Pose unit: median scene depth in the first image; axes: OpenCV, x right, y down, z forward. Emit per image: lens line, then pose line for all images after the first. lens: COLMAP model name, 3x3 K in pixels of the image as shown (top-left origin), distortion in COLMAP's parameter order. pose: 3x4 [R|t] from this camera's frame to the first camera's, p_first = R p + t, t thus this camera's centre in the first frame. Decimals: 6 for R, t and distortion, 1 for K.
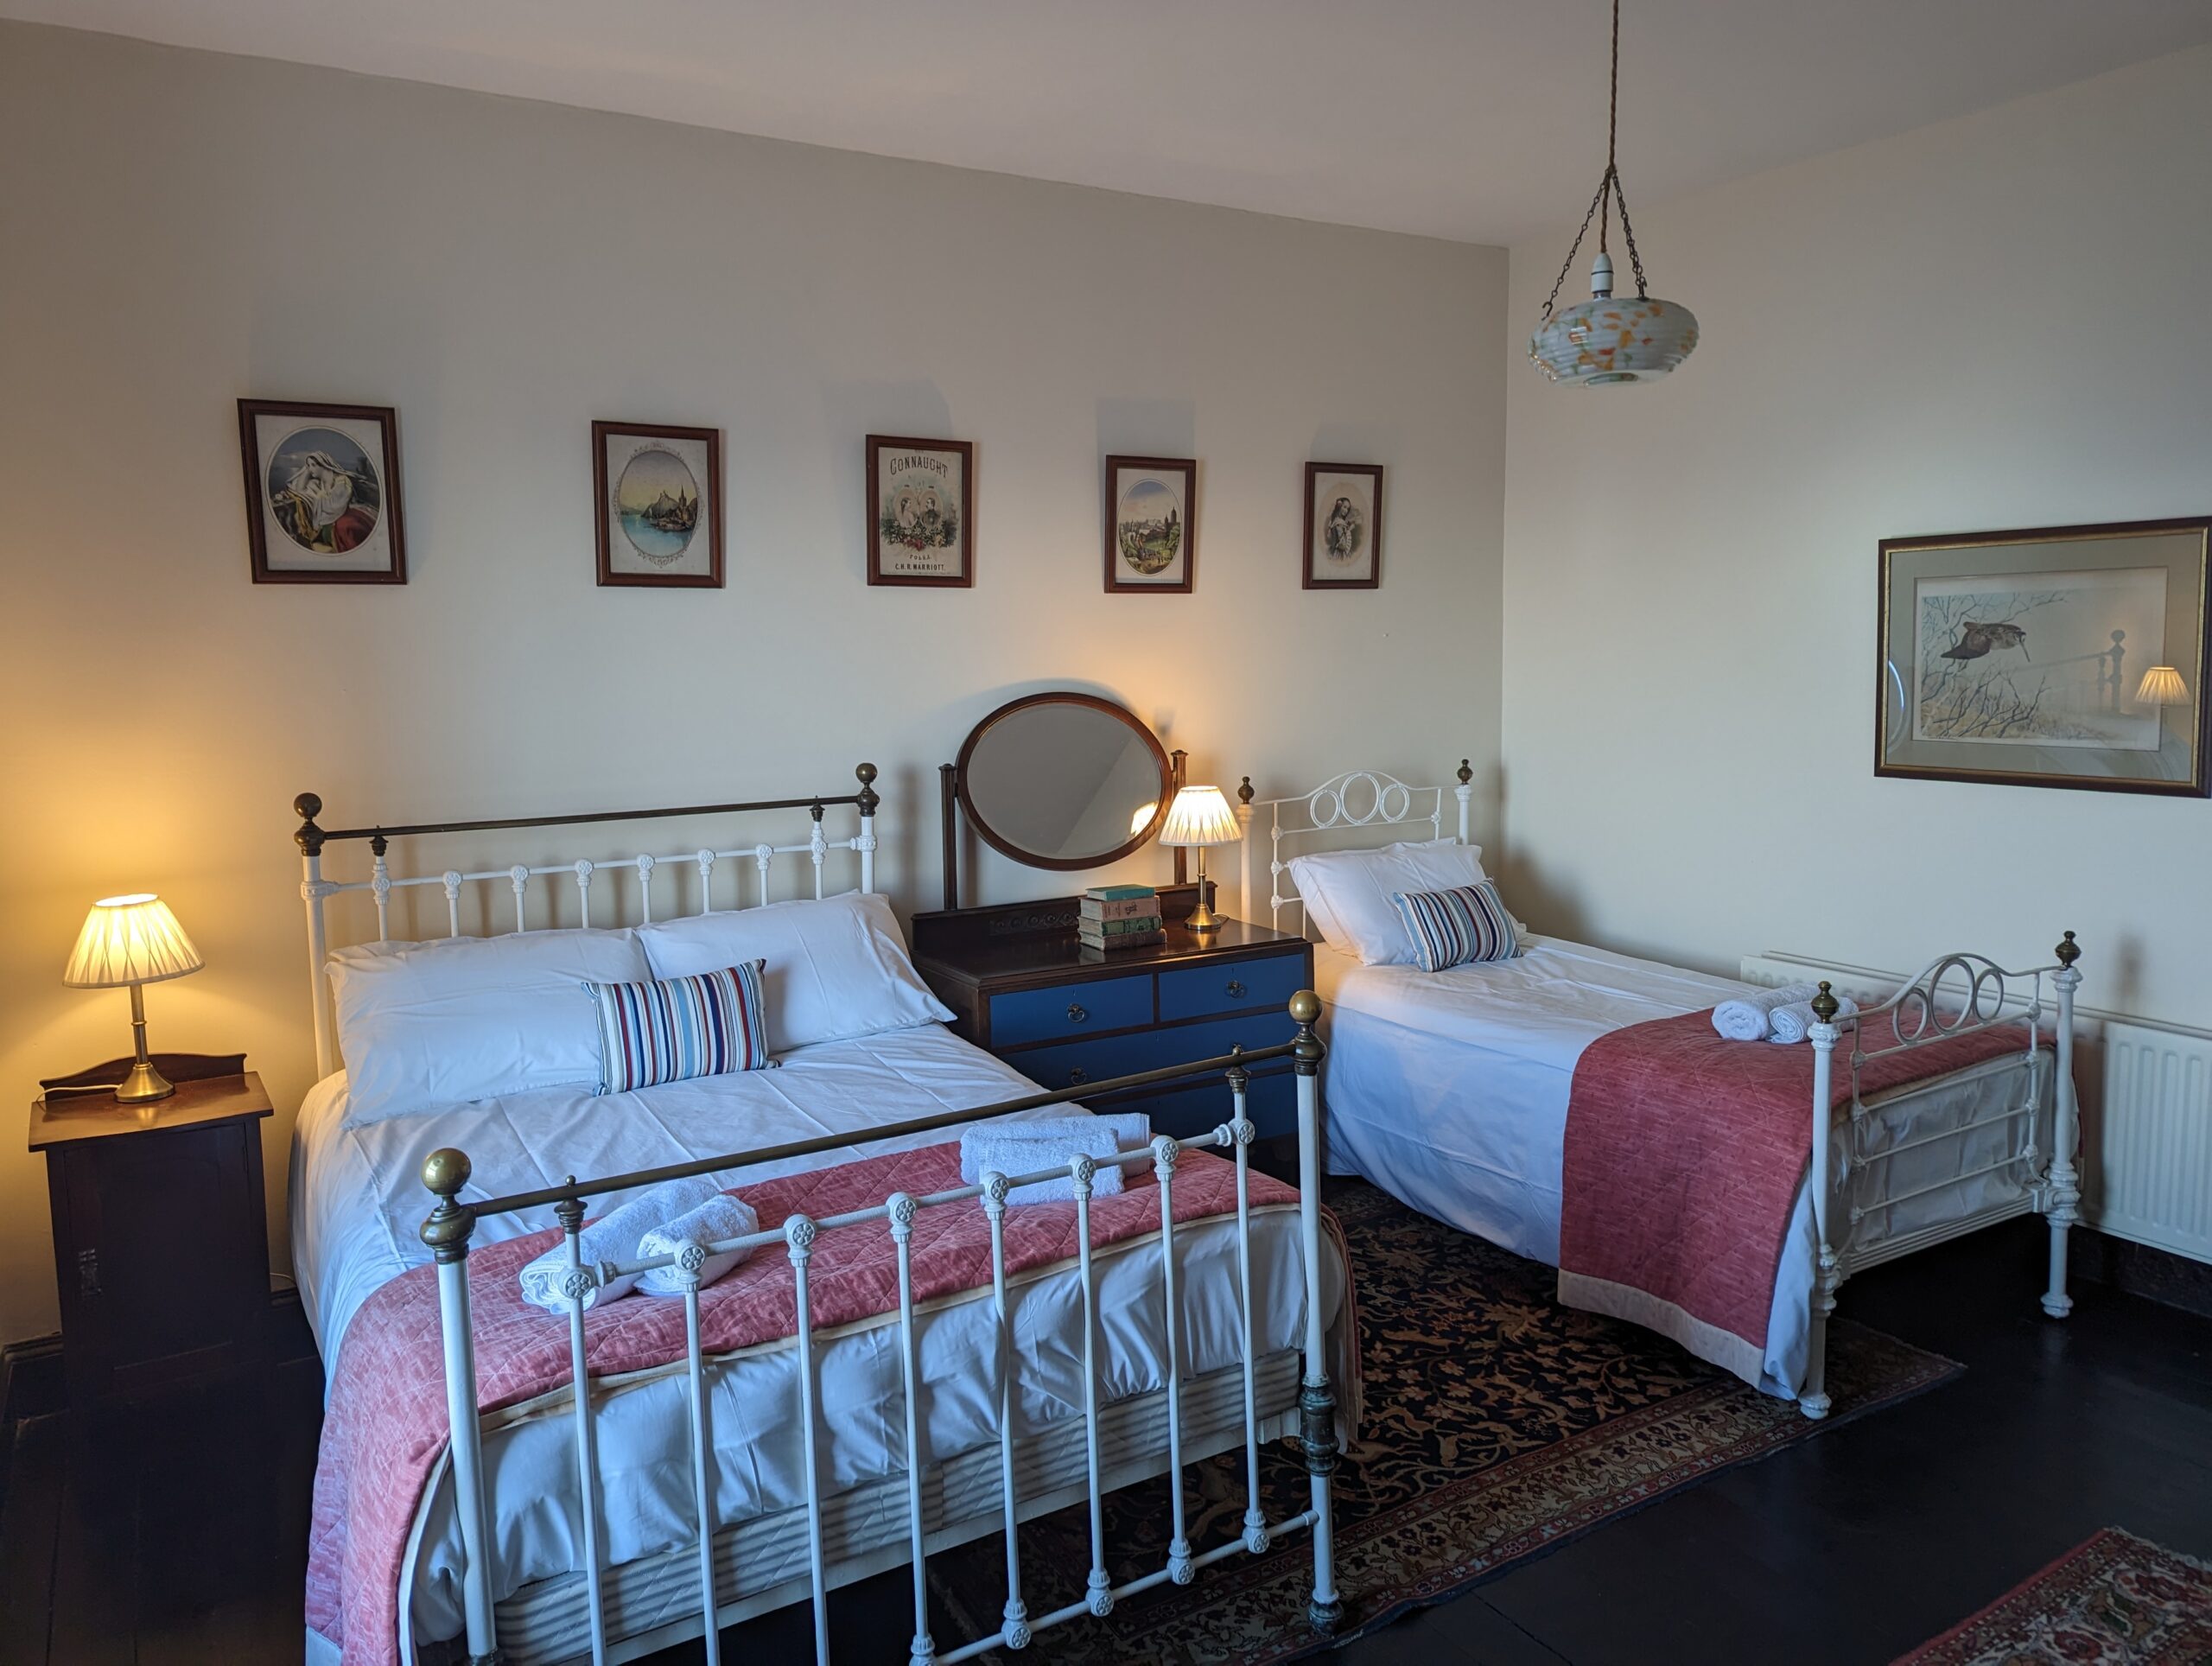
lens RADIAL K [[1568.8, 0, 1081.5], [0, 1568.8, 847.5], [0, 0, 1]] dist [0.059020, -0.038376]
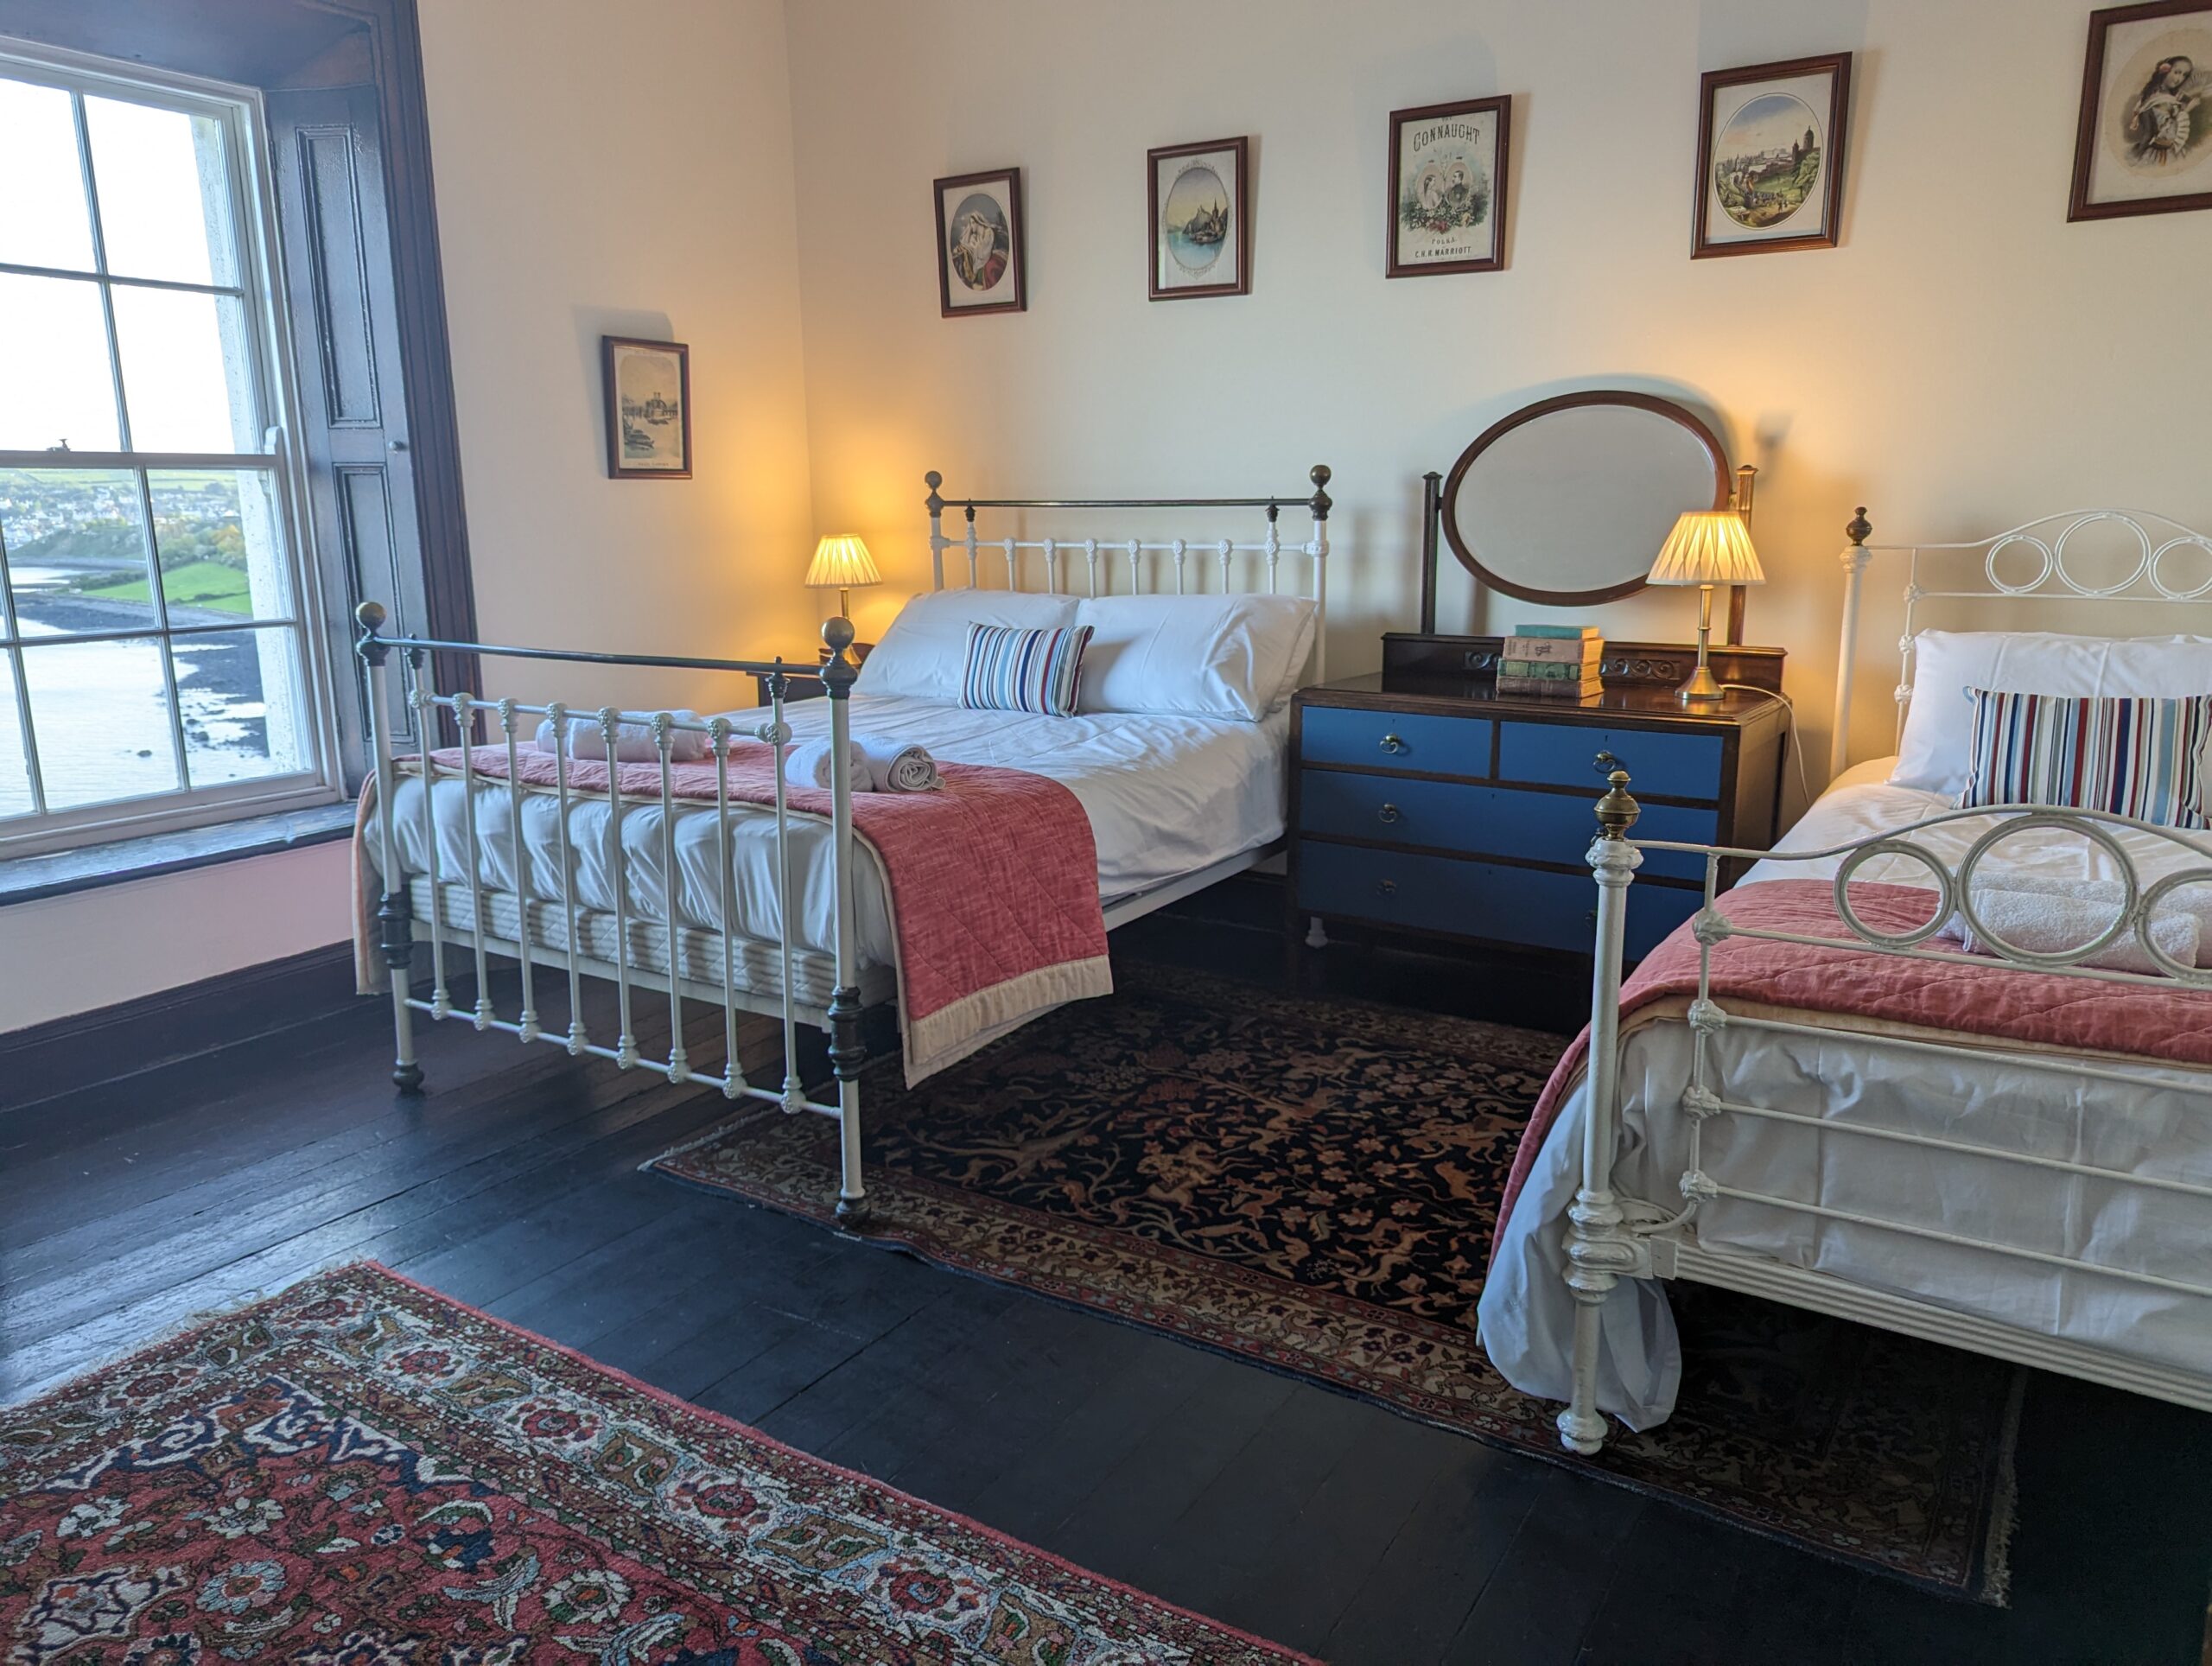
lens RADIAL K [[1568.8, 0, 1093.6], [0, 1568.8, 835.7], [0, 0, 1]] dist [0.059020, -0.038376]
pose [[0.443619, 0.207051, -0.871970, 0.728100], [-0.116656, 0.978010, 0.172882, 0.020249], [0.888591, 0.025027, 0.458017, 0.427997]]
